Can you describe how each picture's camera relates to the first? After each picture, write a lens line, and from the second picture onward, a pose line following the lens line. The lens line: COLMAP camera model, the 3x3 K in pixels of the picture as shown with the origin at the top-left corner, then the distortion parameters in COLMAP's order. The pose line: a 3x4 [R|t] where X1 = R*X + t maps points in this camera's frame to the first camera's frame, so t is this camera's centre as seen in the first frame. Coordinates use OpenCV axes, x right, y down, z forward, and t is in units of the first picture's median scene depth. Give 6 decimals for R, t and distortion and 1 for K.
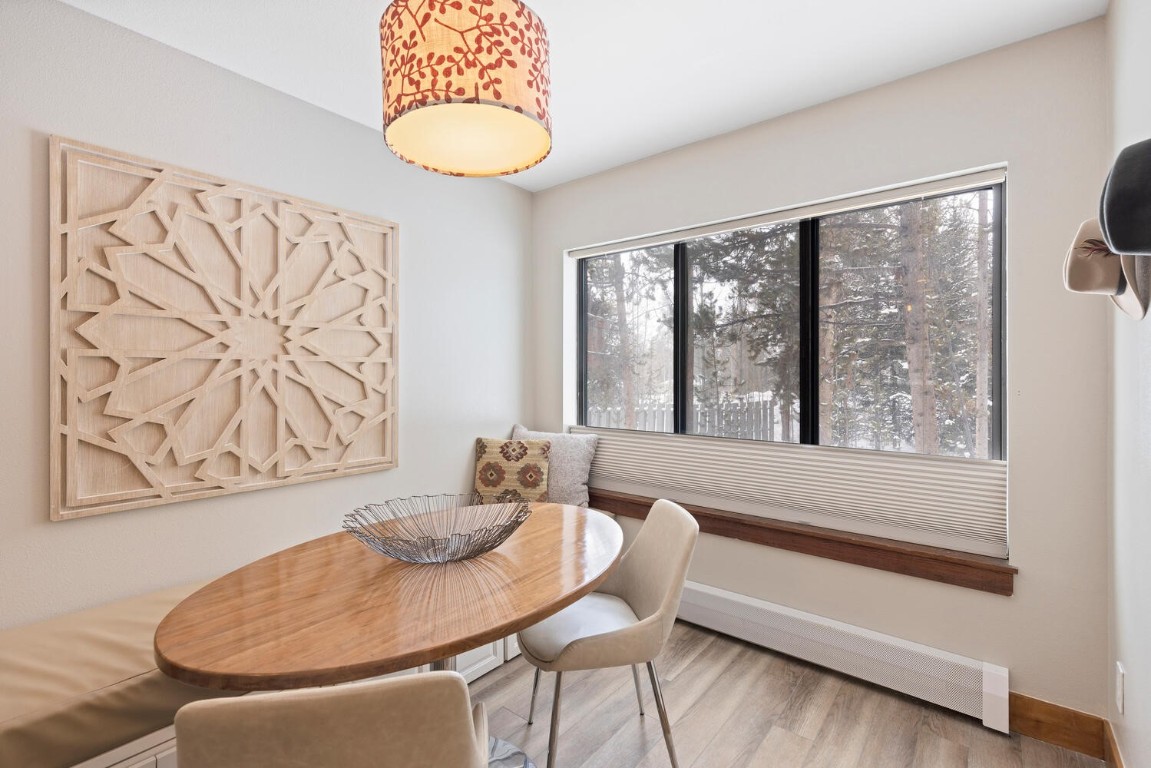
lens RADIAL K [[517.0, 0, 576.2], [0, 517.0, 376.6], [0, 0, 1]] dist [0.004495, -0.000024]
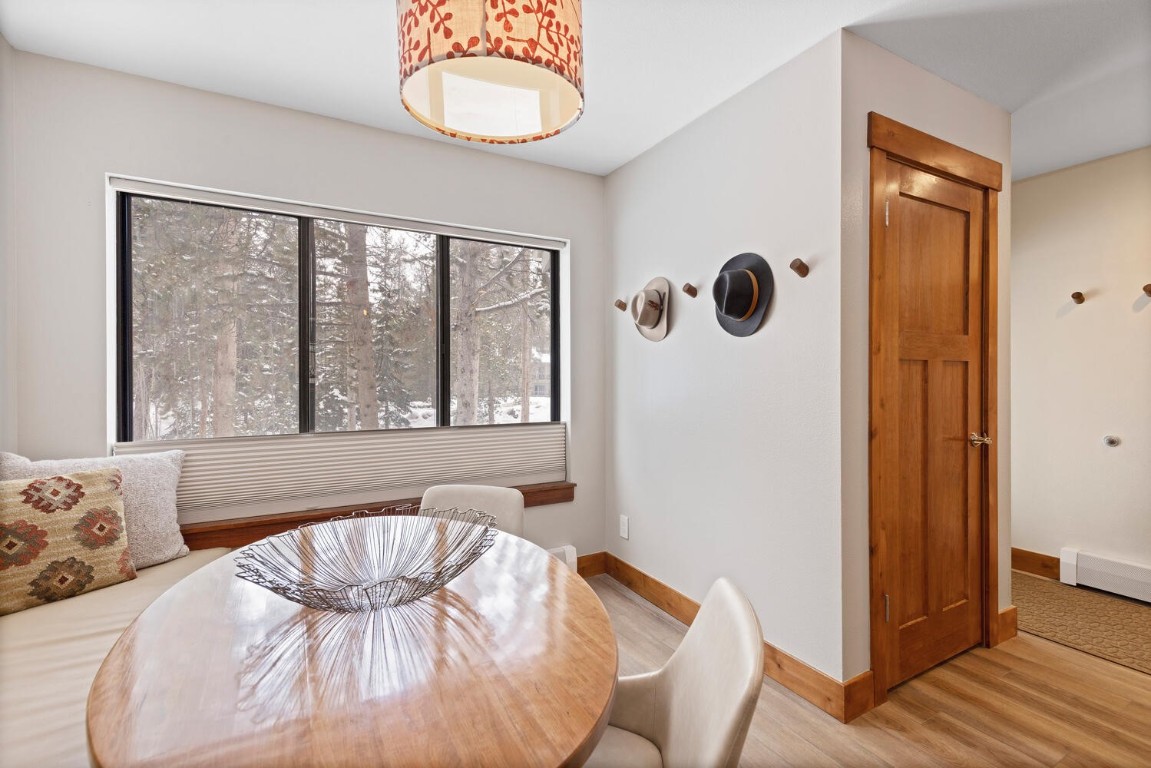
lens RADIAL K [[517.0, 0, 576.2], [0, 517.0, 376.6], [0, 0, 1]] dist [0.004495, -0.000024]
pose [[0.376036, -0.006407, 0.926583, -0.590324], [0.006213, 0.999971, 0.004393, 0.015429], [-0.926584, 0.004105, 0.376065, 0.310353]]
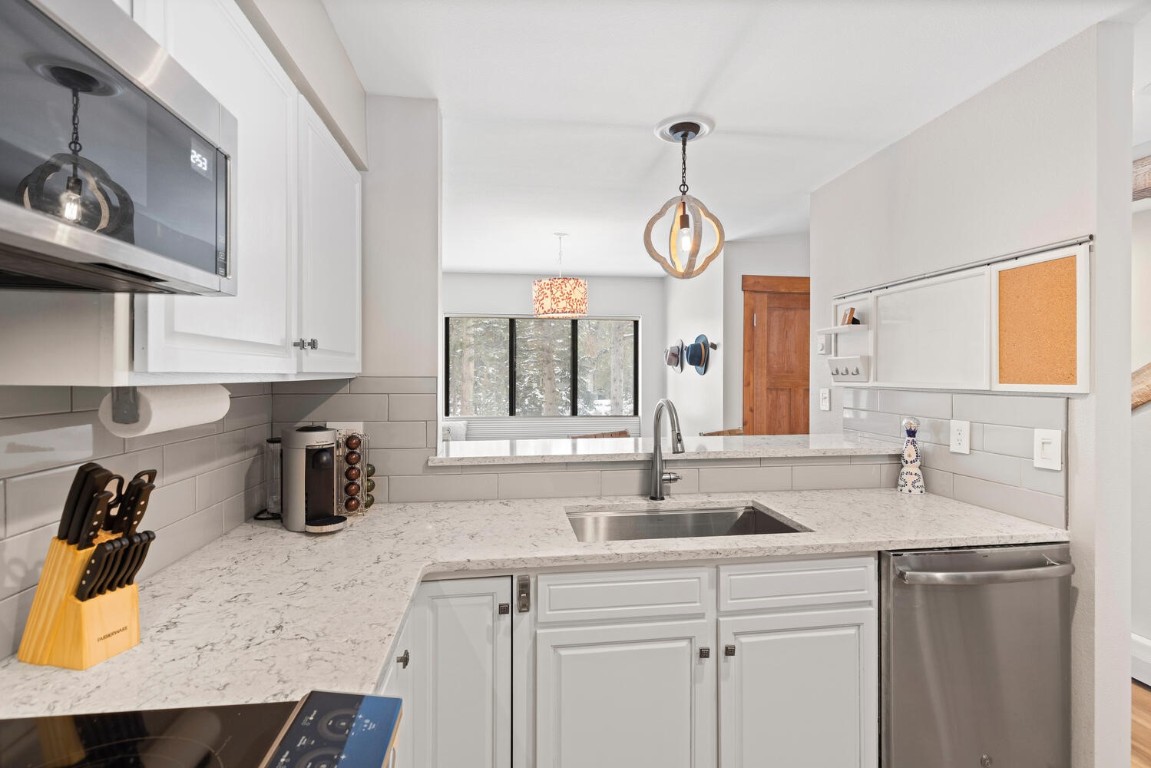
lens RADIAL K [[517.0, 0, 576.2], [0, 517.0, 376.6], [0, 0, 1]] dist [0.004495, -0.000024]
pose [[0.684406, -0.005616, 0.729079, -1.381606], [0.003684, 0.999984, 0.004244, -0.061840], [-0.729092, -0.000219, 0.684416, -0.664378]]
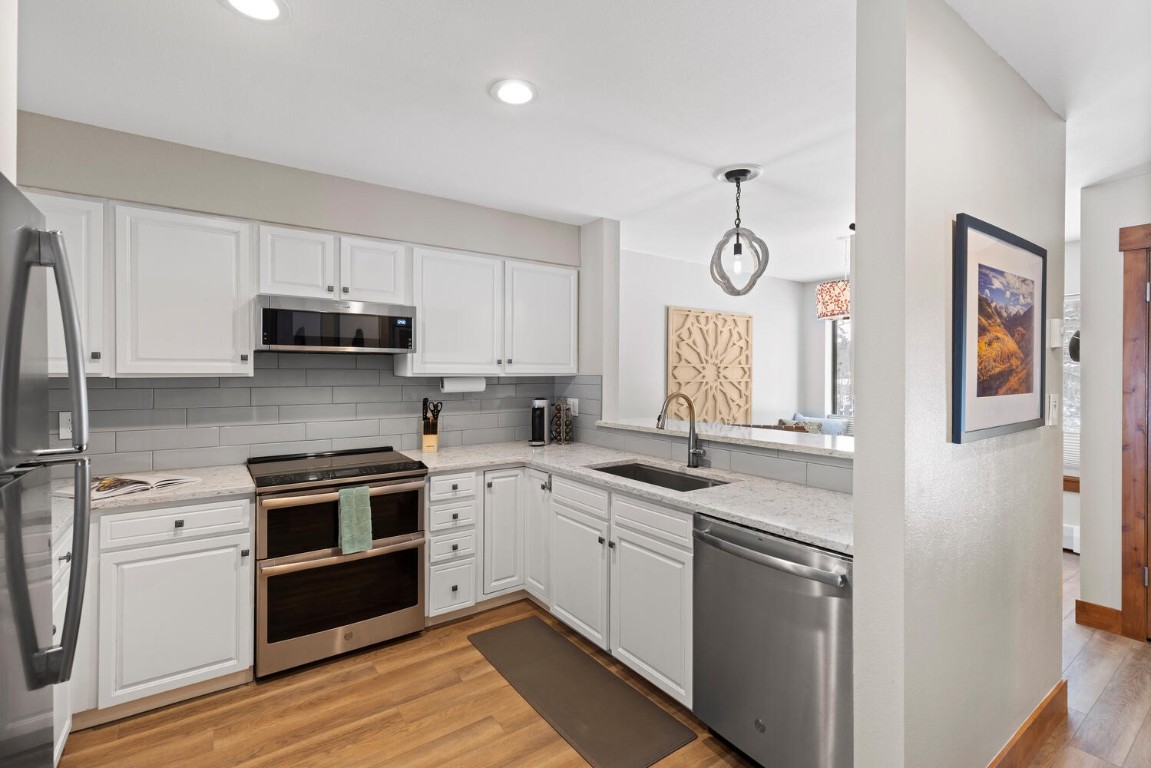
lens RADIAL K [[517.0, 0, 576.2], [0, 517.0, 376.6], [0, 0, 1]] dist [0.004495, -0.000024]
pose [[0.963226, 0.001193, -0.268692, -0.544363], [-0.000374, 0.999995, 0.003096, -0.059631], [0.268694, -0.002882, 0.963221, -1.410998]]
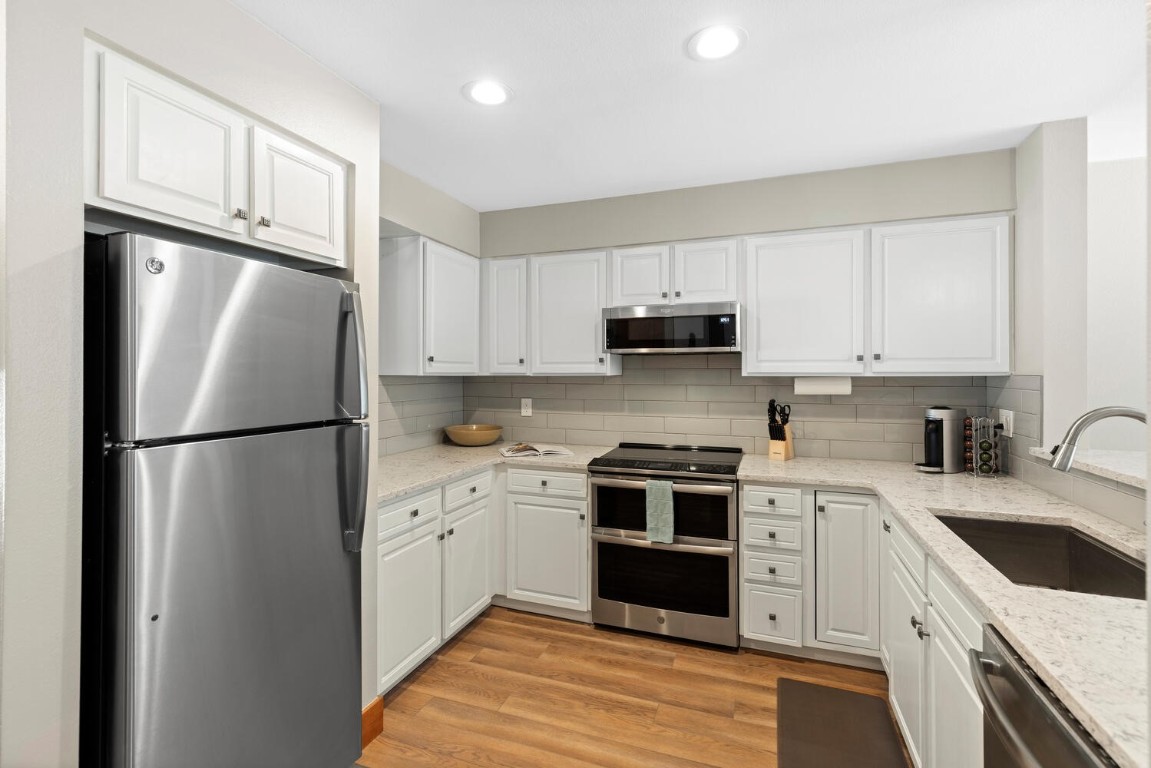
lens RADIAL K [[518.9, 0, 575.9], [0, 518.9, 370.2], [0, 0, 1]] dist [0.003955, -0.000018]
pose [[0.324545, -0.006628, -0.945847, -0.242113], [-0.001616, 0.999970, -0.007562, -0.059480], [0.945869, 0.003983, 0.324524, -1.032217]]
